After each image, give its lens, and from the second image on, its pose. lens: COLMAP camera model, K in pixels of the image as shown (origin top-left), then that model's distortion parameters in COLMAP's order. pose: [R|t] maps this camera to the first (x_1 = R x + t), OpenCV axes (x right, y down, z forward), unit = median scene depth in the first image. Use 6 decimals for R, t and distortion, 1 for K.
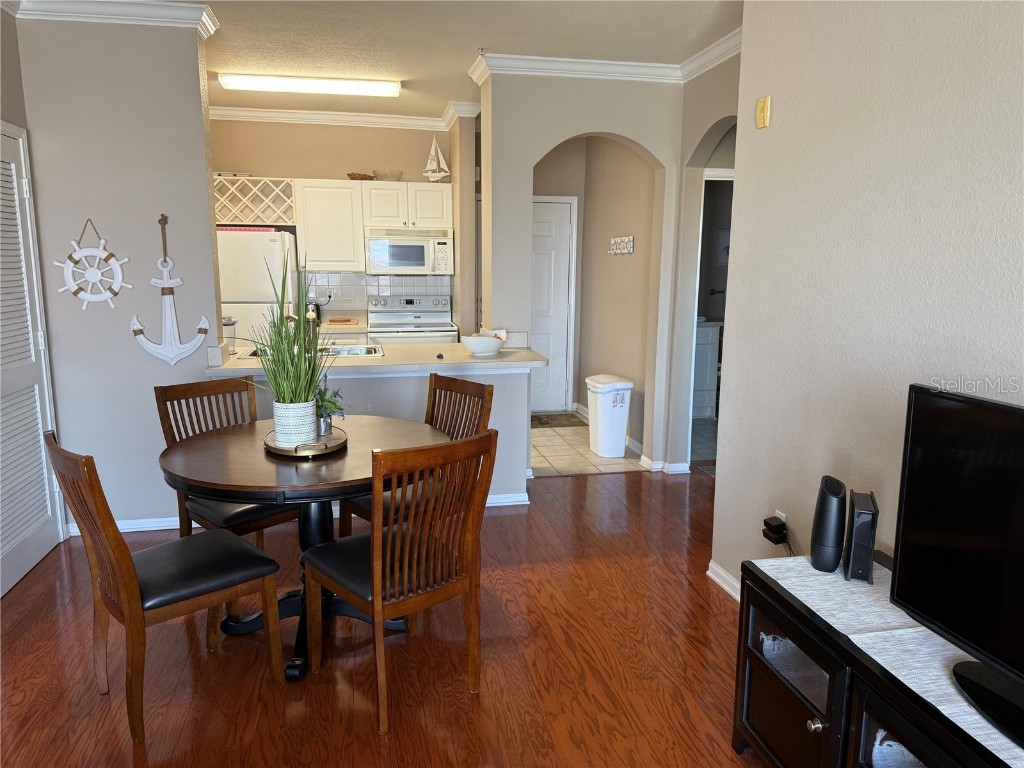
lens RADIAL K [[722.7, 0, 515.7], [0, 722.7, 389.1], [0, 0, 1]] dist [0.073448, -0.082186]
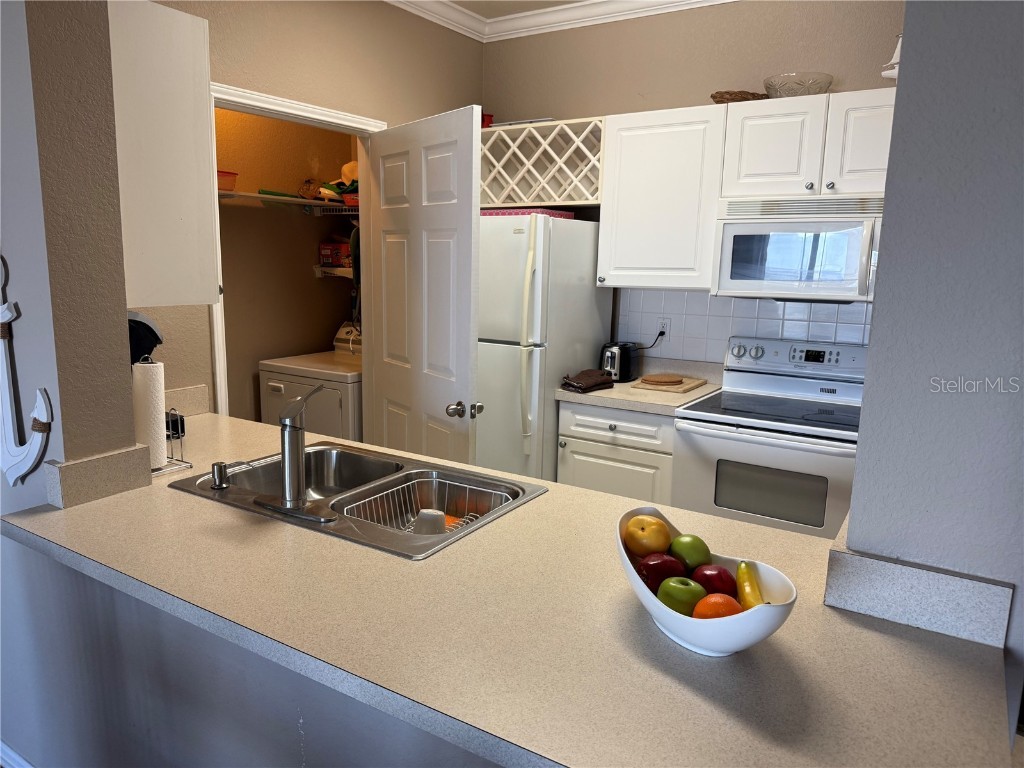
lens RADIAL K [[718.3, 0, 512.0], [0, 718.3, 384.0], [0, 0, 1]] dist [0.069728, 0.000667]
pose [[0.709671, 0.129145, -0.692596, 0.083284], [-0.137827, 0.989510, 0.043284, -0.187062], [0.690921, 0.064741, 0.720026, 1.028057]]
